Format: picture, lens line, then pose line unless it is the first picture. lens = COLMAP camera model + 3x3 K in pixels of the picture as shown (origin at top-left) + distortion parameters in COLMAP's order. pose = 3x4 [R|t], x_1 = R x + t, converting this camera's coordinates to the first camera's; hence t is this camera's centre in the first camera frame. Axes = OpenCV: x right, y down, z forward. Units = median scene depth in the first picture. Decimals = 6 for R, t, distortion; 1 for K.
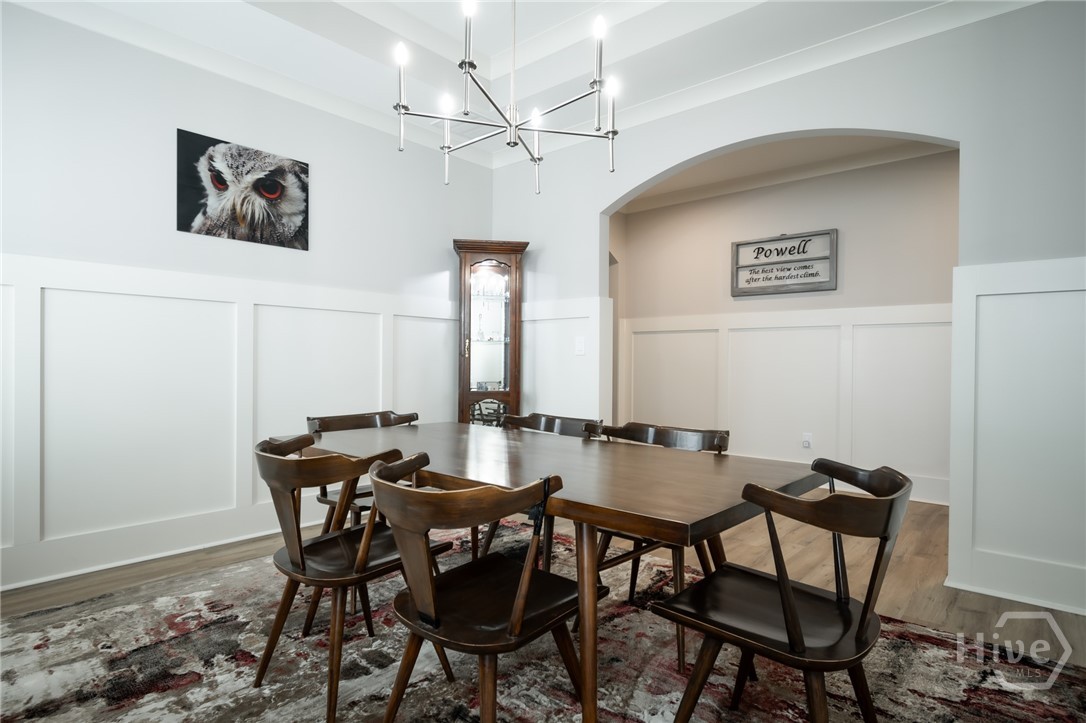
lens RADIAL K [[588.5, 0, 543.0], [0, 588.5, 361.5], [0, 0, 1]] dist [0.002555, 0.000289]
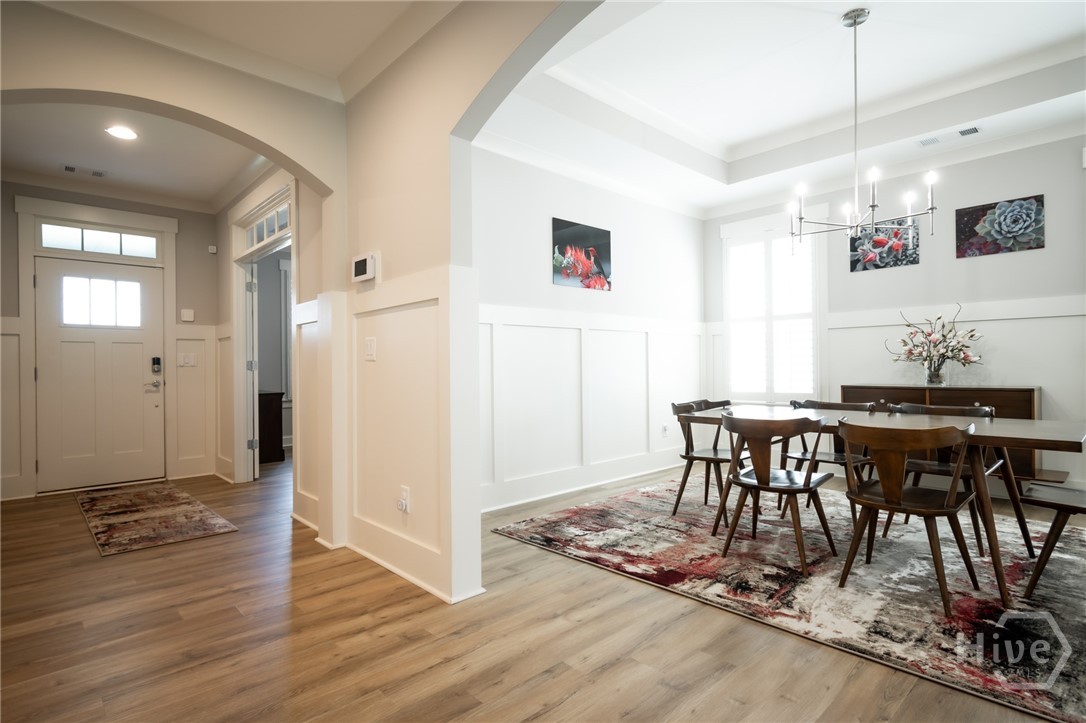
lens RADIAL K [[551.7, 0, 543.0], [0, 551.7, 361.5], [0, 0, 1]] dist [0.000213, -0.000175]
pose [[-0.995089, 0.001531, 0.098973, 0.394397], [0.000926, 0.999981, -0.006157, 0.003141], [-0.098981, -0.006035, -0.995071, 1.524832]]
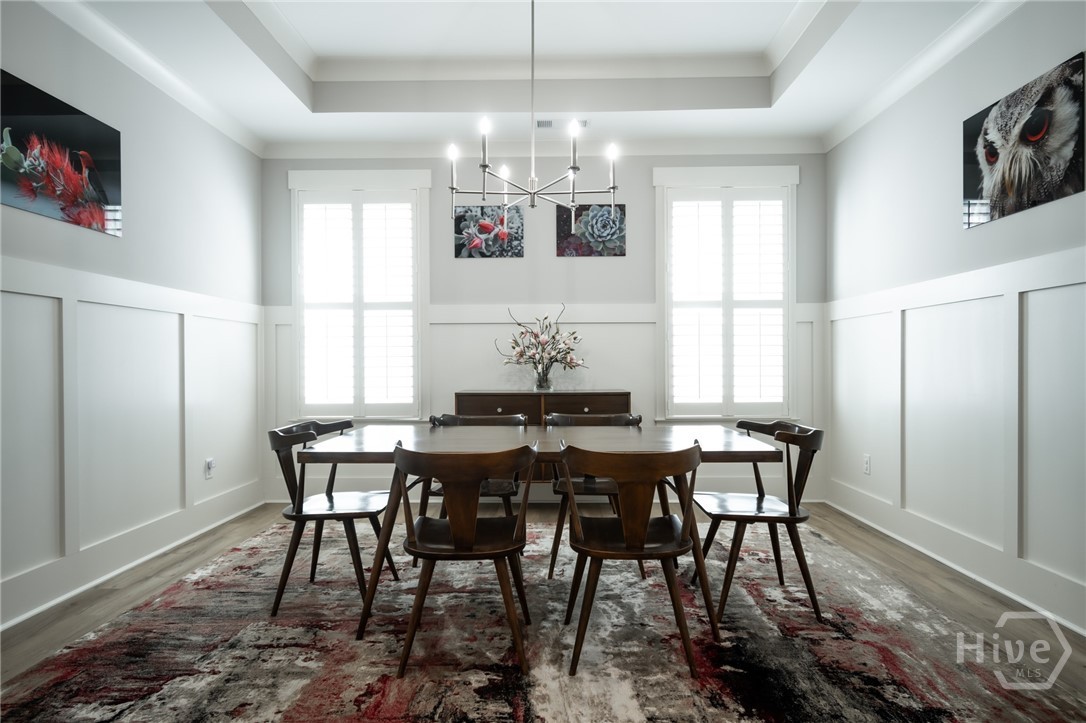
lens RADIAL K [[635.5, 0, 546.0], [0, 635.5, 365.7], [0, 0, 1]] dist [0.000661, -0.002602]
pose [[-0.758361, -0.004293, -0.651821, 0.494848], [-0.004584, 0.999989, -0.001253, -0.000109], [0.651819, 0.002037, -0.758372, 1.207327]]
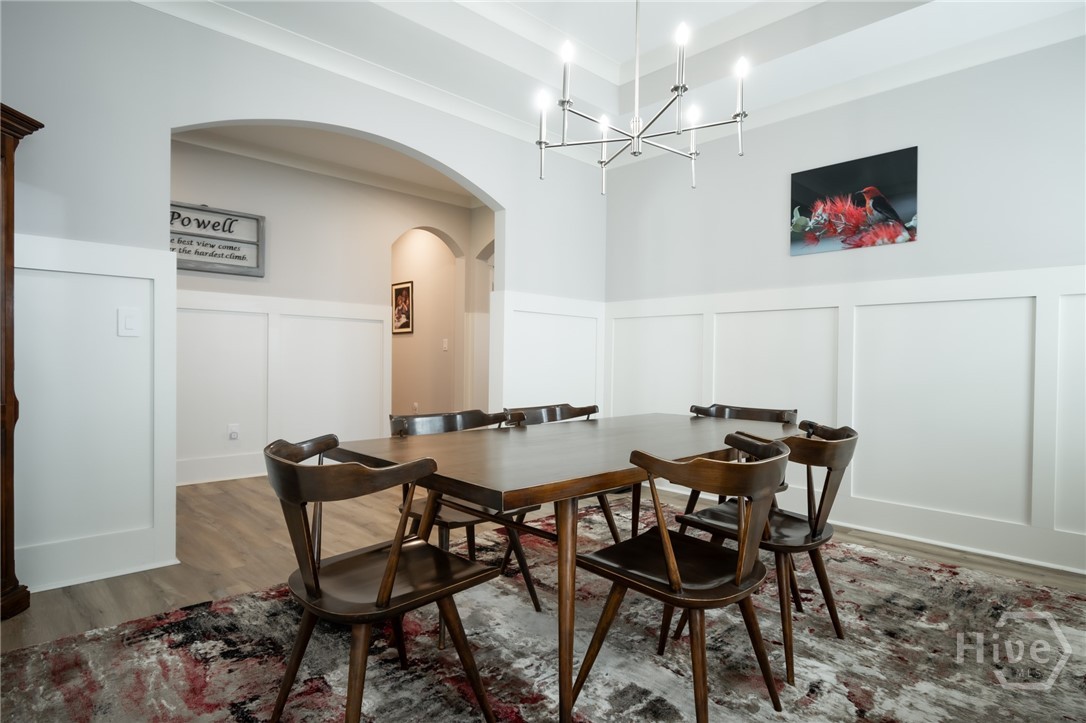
lens RADIAL K [[588.5, 0, 543.0], [0, 588.5, 361.5], [0, 0, 1]] dist [0.002555, 0.000289]
pose [[0.085601, -0.014758, 0.996220, -0.659241], [-0.011105, 0.999814, 0.015765, 0.001940], [-0.996268, -0.012413, 0.085422, 0.612353]]
